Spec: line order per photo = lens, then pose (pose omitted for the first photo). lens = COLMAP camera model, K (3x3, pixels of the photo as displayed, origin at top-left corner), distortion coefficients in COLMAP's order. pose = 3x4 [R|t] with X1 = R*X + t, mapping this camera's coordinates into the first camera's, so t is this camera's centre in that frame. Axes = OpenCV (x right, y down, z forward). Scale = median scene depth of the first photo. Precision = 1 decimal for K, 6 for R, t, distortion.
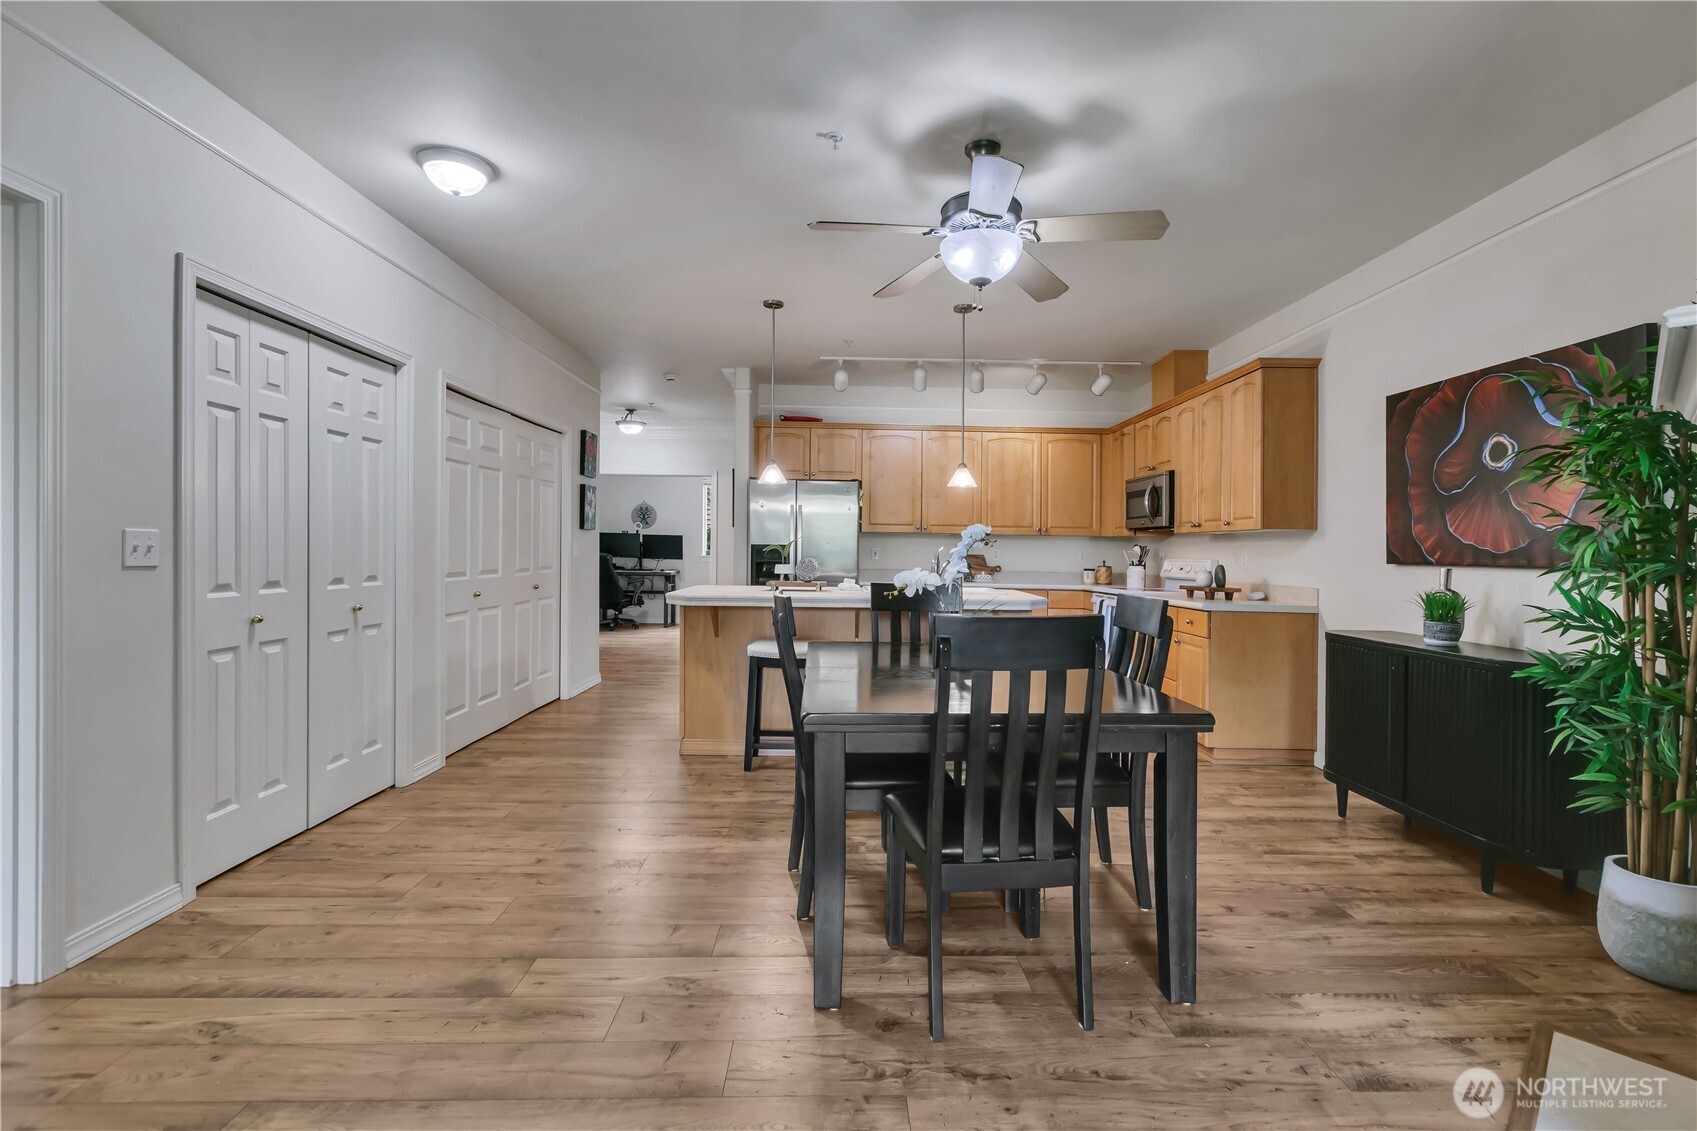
lens RADIAL K [[773.2, 0, 857.5], [0, 773.2, 560.4], [0, 0, 1]] dist [0.000204, -0.000693]
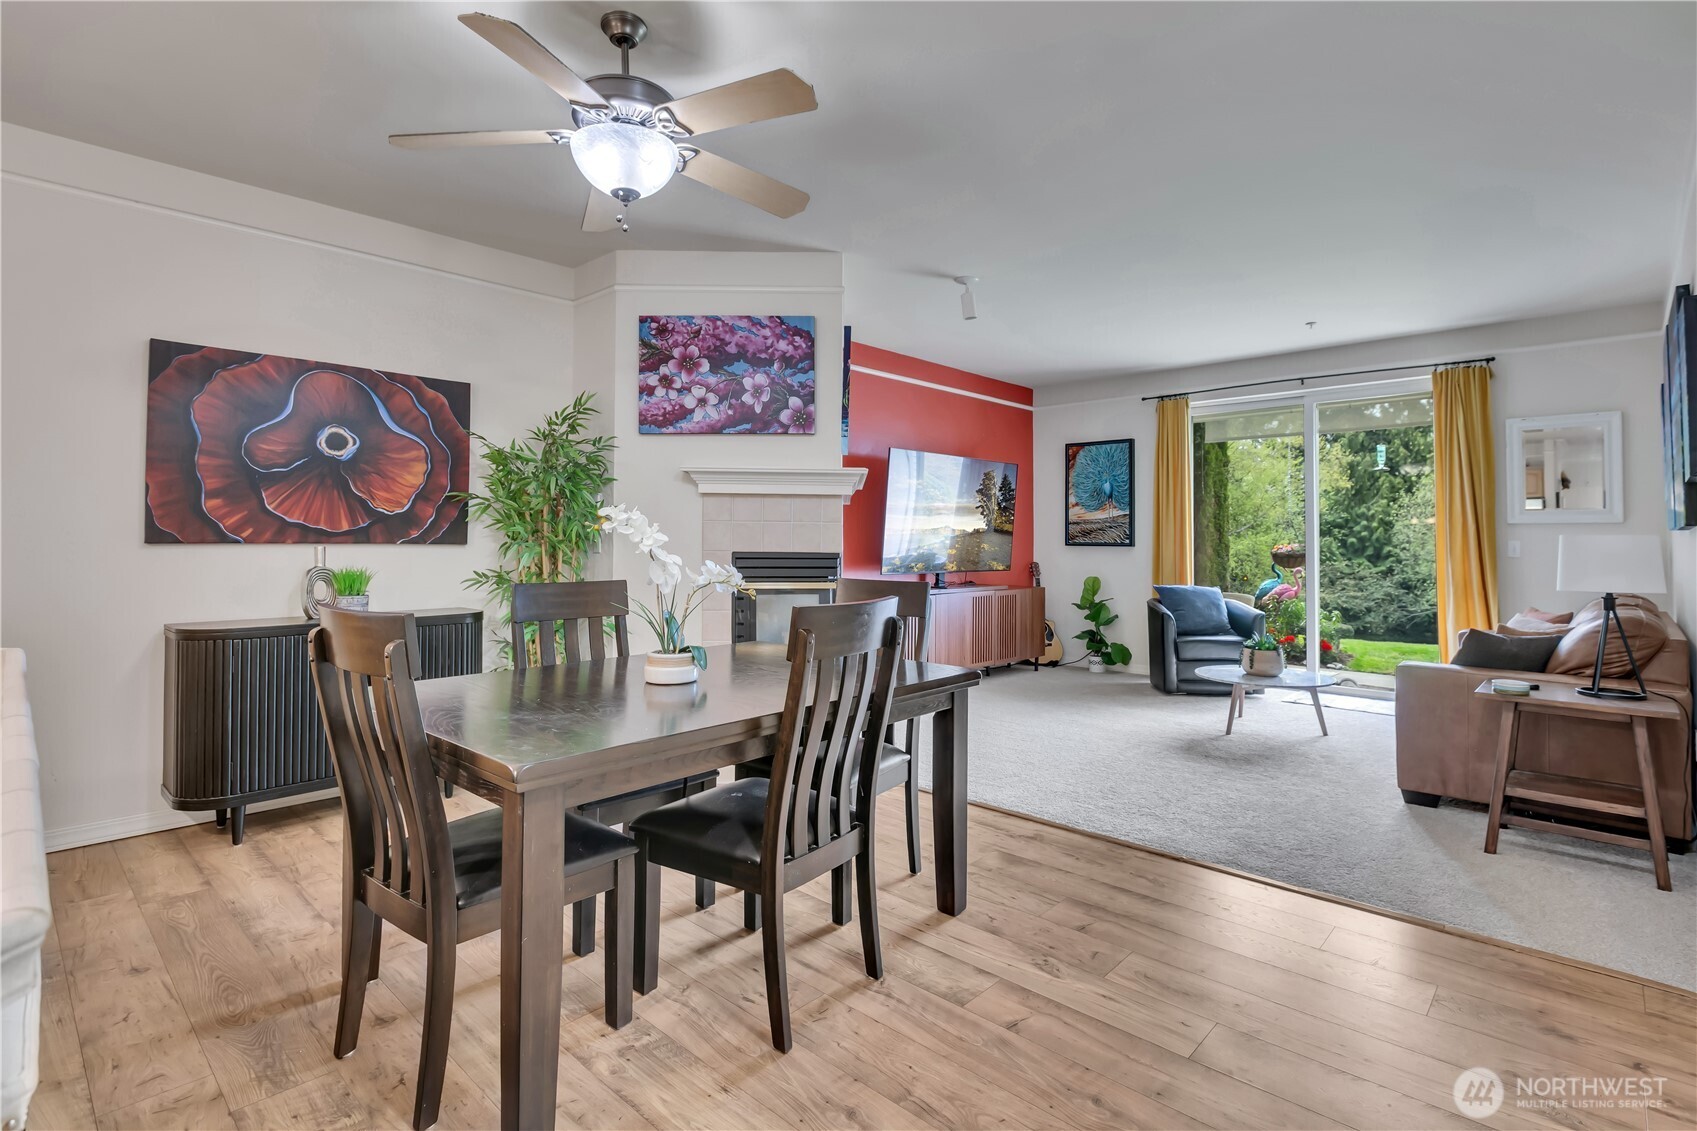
lens RADIAL K [[791.4, 0, 865.1], [0, 791.4, 523.7], [0, 0, 1]] dist [-0.010979, 0.005857]
pose [[-0.713670, -0.005447, 0.700461, -0.377698], [-0.007676, 0.999971, -0.000044, -0.018802], [-0.700440, -0.005408, -0.713691, 0.911777]]
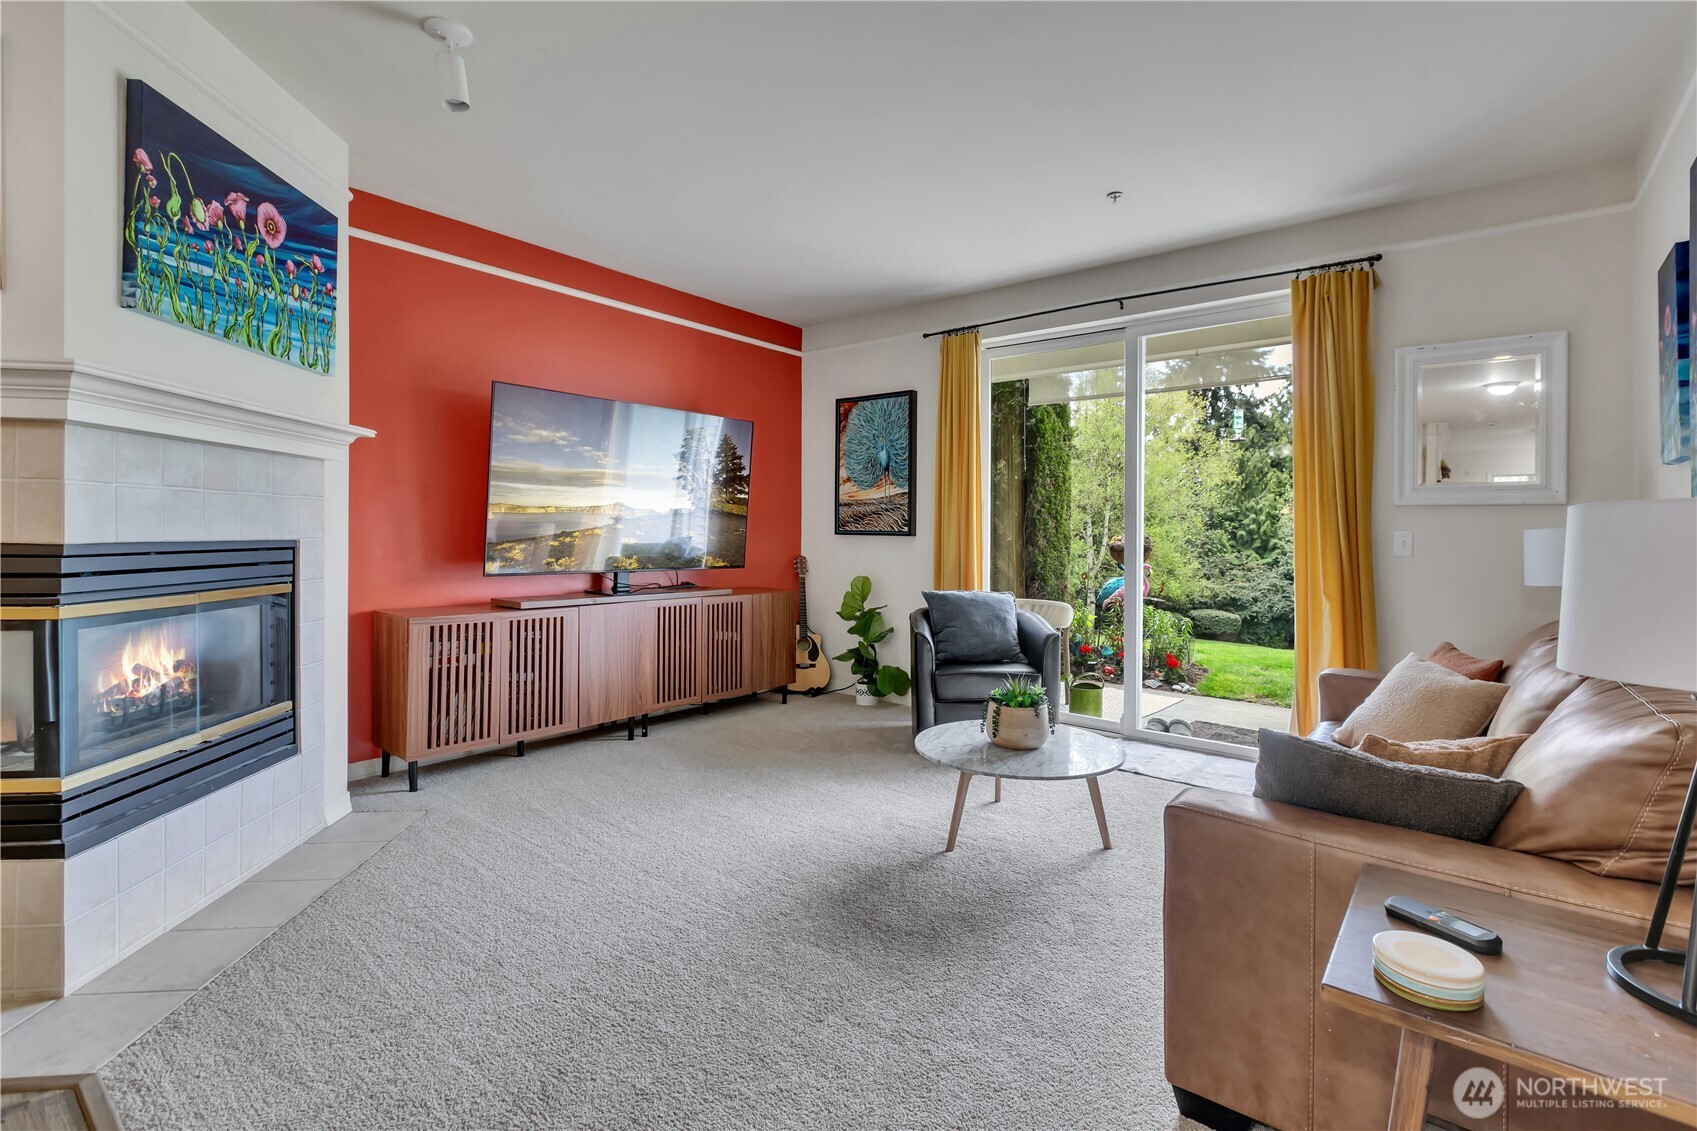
lens RADIAL K [[773.2, 0, 856.7], [0, 773.2, 524.1], [0, 0, 1]] dist [0.000204, -0.000693]
pose [[-0.771213, -0.021527, 0.636214, -0.312604], [-0.017317, 0.999768, 0.012836, -0.007816], [-0.636342, -0.001118, -0.771406, 0.303414]]
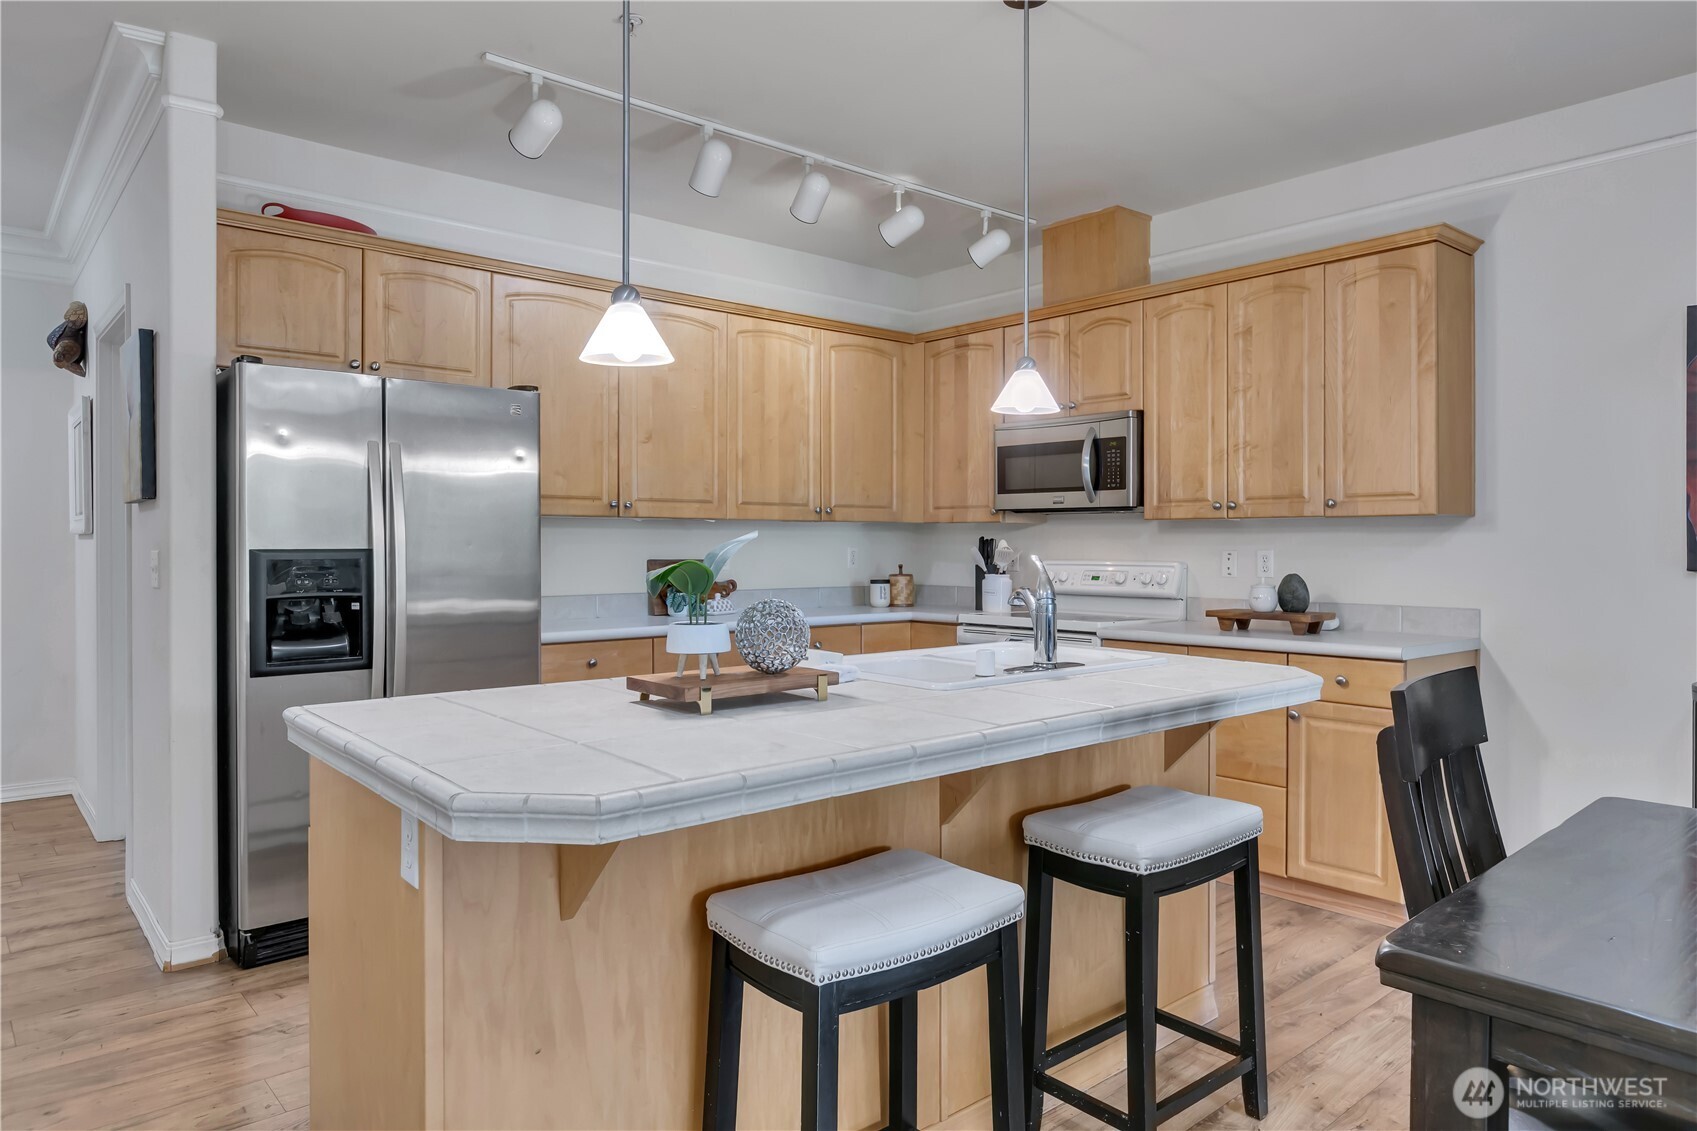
lens RADIAL K [[1052.6, 0, 842.6], [0, 1052.6, 531.3], [0, 0, 1]] dist [-0.002068, -0.005293]
pose [[0.765867, -0.007470, 0.642956, -0.341136], [0.017522, 0.999804, -0.009255, -0.028467], [-0.642760, 0.018354, 0.765847, 0.682918]]
